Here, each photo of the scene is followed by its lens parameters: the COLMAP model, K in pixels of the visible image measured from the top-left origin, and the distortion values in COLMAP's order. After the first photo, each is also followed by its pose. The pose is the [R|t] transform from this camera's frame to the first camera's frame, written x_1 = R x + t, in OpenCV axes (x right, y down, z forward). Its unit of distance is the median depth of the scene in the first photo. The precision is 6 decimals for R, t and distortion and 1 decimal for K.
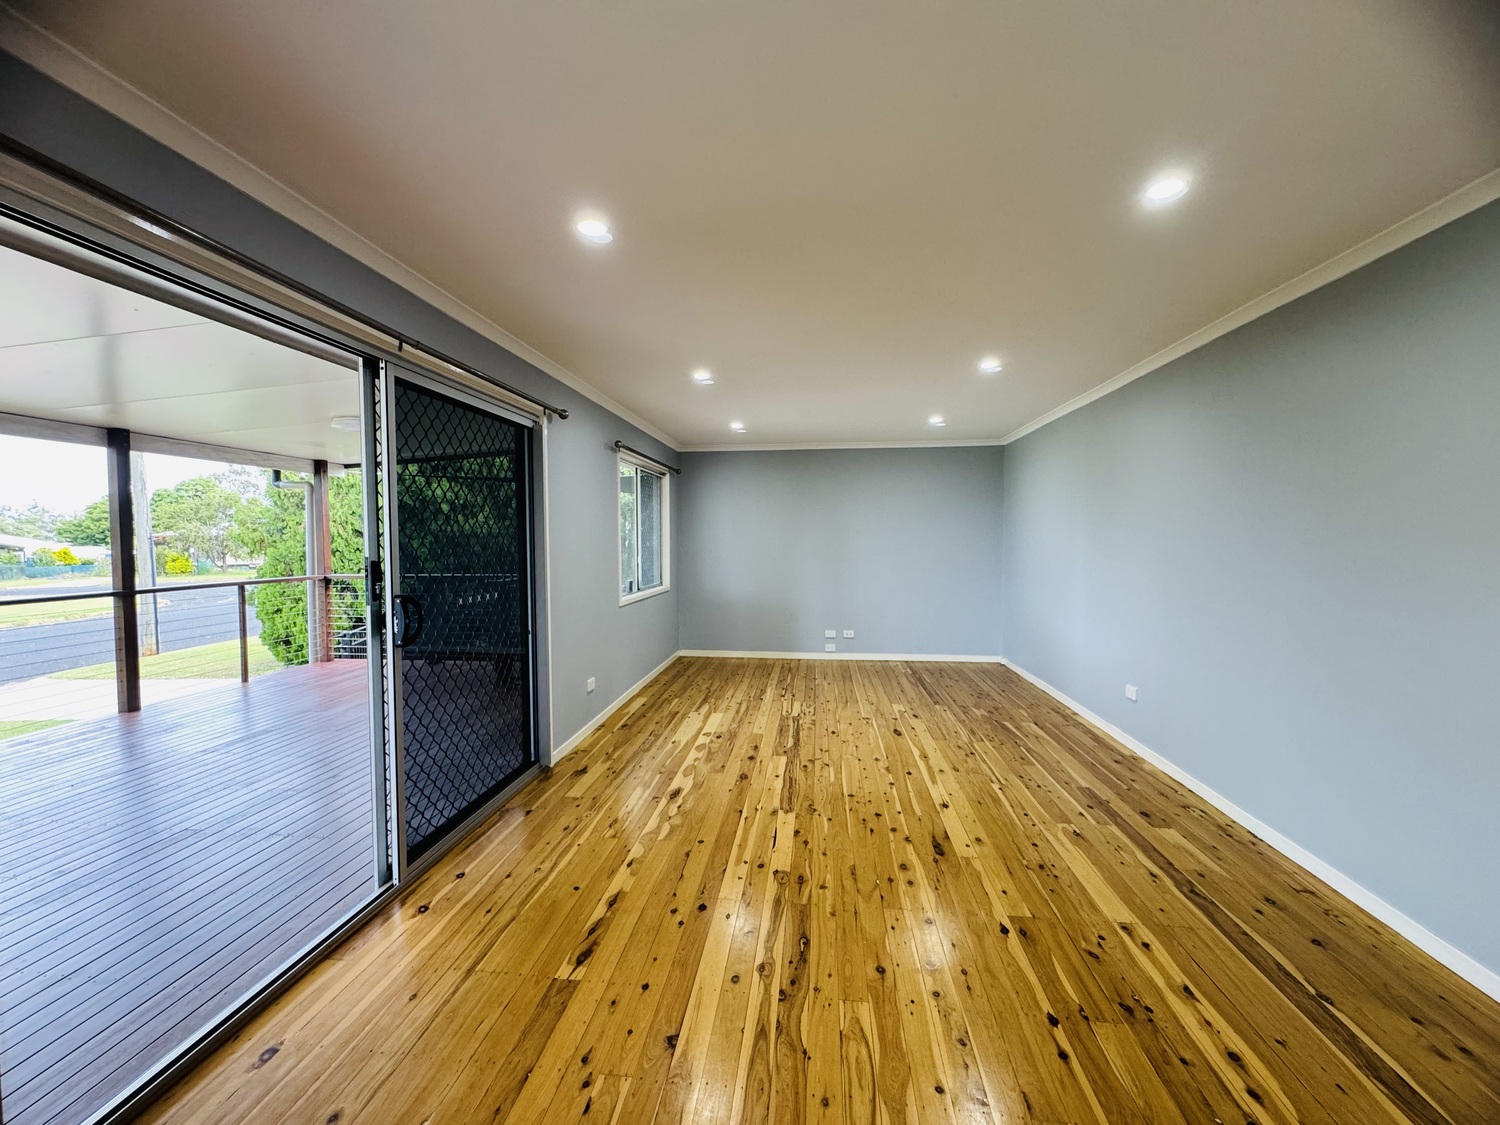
lens RADIAL K [[597.6, 0, 750.0], [0, 597.6, 562.5], [0, 0, 1]] dist [-0.001902, 0.000069]
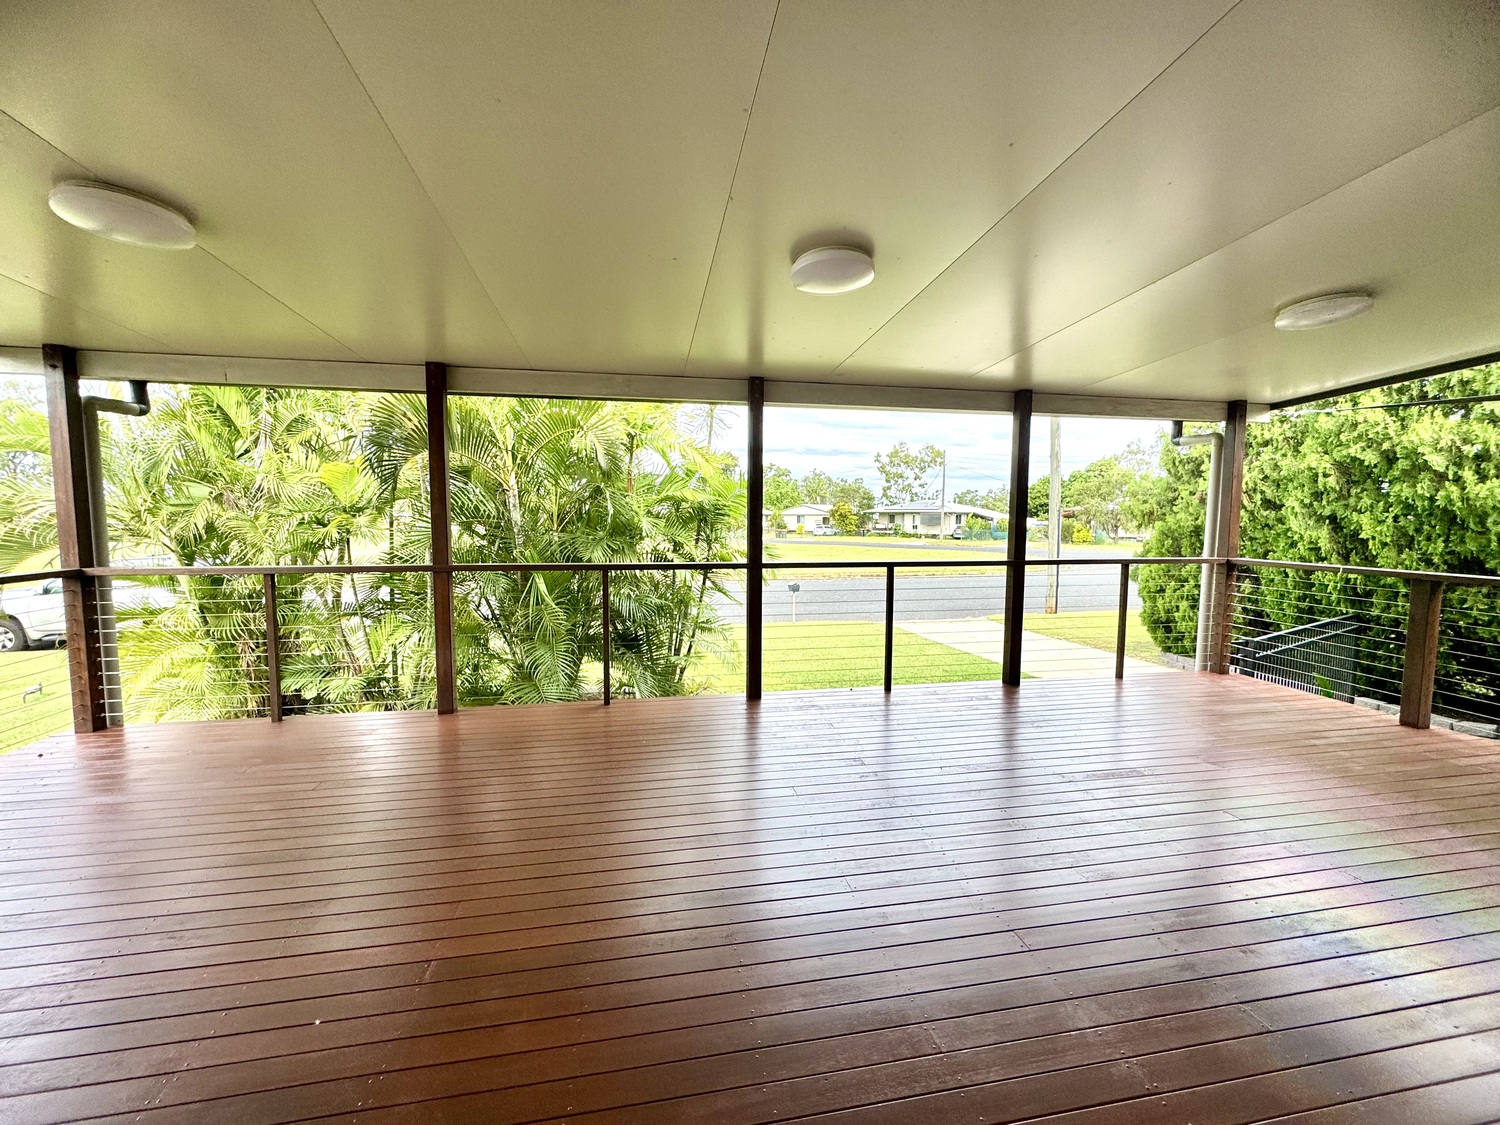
lens RADIAL K [[597.6, 0, 750.0], [0, 597.6, 562.5], [0, 0, 1]] dist [-0.001902, 0.000069]
pose [[0.293286, 0.085407, -0.952202, -0.322390], [-0.045917, 0.996111, 0.075203, -0.002720], [0.954921, 0.021666, 0.296067, 0.382936]]
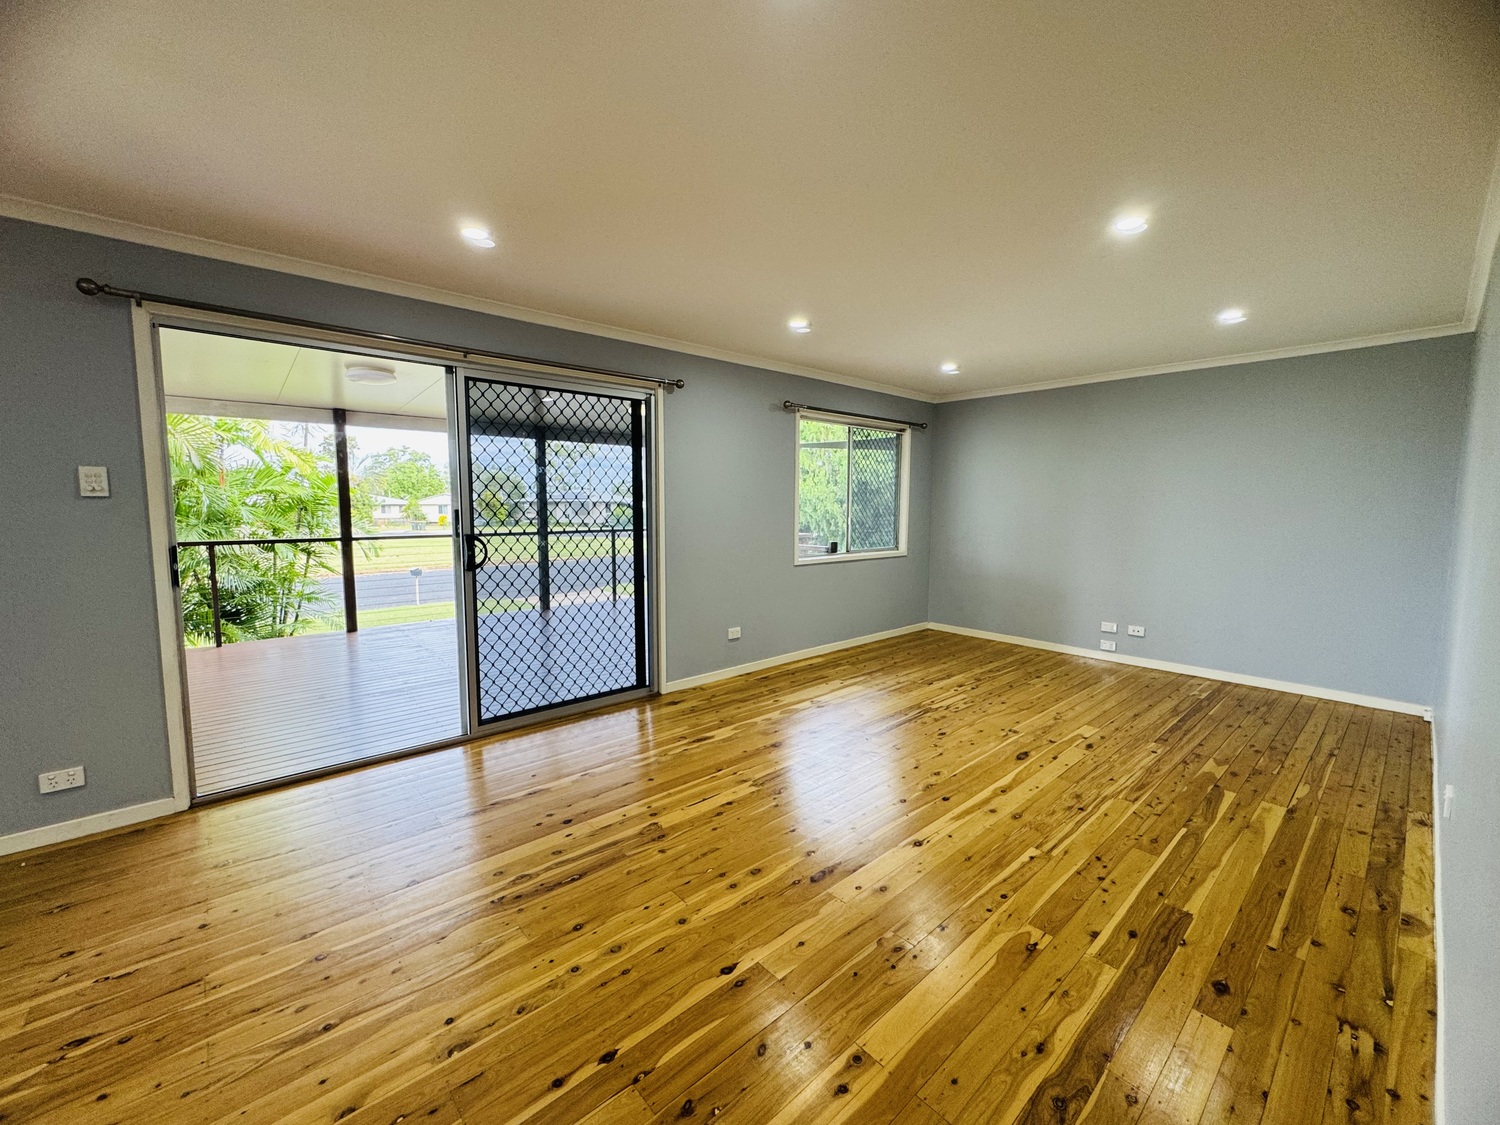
lens RADIAL K [[605.0, 0, 750.0], [0, 605.0, 562.5], [0, 0, 1]] dist [0.000127, -0.000023]
pose [[0.746950, 0.071110, -0.661066, 0.515907], [-0.033570, 0.997030, 0.069319, -0.000589], [0.664032, -0.029586, 0.747119, 0.223888]]
